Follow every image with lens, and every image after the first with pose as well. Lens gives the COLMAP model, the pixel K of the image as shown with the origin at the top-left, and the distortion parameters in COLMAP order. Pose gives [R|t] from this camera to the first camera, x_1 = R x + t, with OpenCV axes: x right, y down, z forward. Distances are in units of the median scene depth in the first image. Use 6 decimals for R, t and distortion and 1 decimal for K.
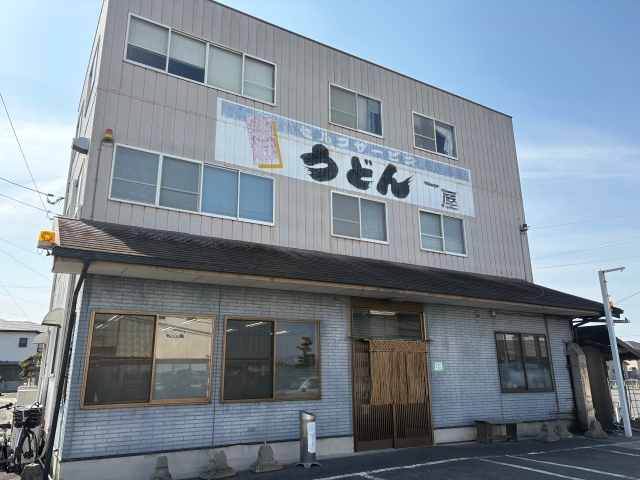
lens RADIAL K [[498.8, 0, 320.4], [0, 498.8, 245.2], [0, 0, 1]] dist [0.020298, -0.022946]
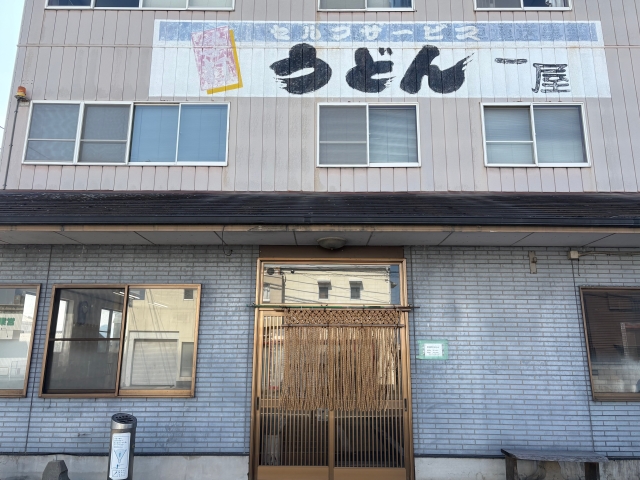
lens RADIAL K [[498.8, 0, 315.1], [0, 498.8, 251.5], [0, 0, 1]] dist [0.020298, -0.022946]
pose [[0.851709, -0.091316, -0.515998, 0.374124], [0.121109, 0.992342, 0.024289, 0.083564], [0.509828, -0.083179, 0.856246, 0.379221]]
